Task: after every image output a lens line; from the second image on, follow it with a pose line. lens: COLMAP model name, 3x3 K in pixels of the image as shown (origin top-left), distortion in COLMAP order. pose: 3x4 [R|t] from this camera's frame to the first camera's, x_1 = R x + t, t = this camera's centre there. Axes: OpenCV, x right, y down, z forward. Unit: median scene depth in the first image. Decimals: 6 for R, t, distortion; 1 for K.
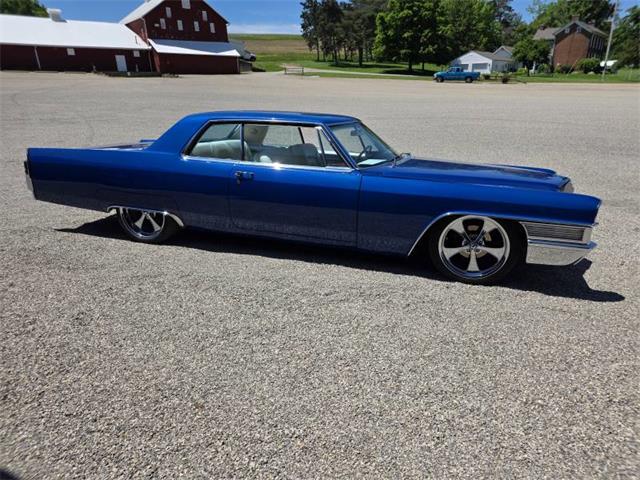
lens RADIAL K [[430.9, 0, 322.2], [0, 430.9, 245.2], [0, 0, 1]] dist [0.035150, -0.015109]
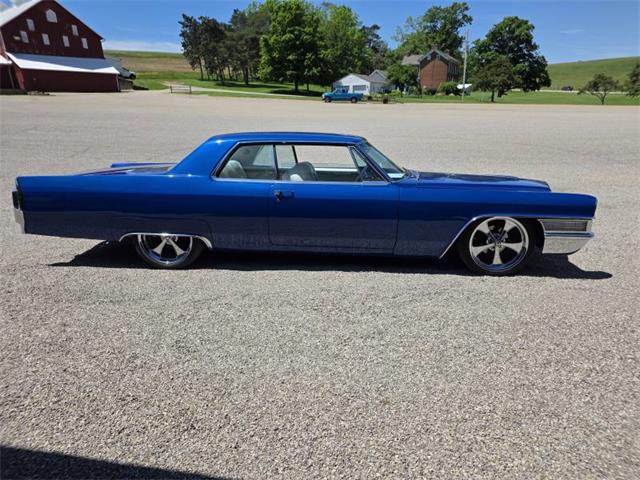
lens RADIAL K [[430.9, 0, 321.4], [0, 430.9, 240.9], [0, 0, 1]] dist [0.035150, -0.015109]
pose [[0.967902, -0.076282, 0.239472, -0.276959], [0.087633, 0.995462, -0.037100, -0.001806], [-0.235555, 0.056895, 0.970194, -0.015107]]
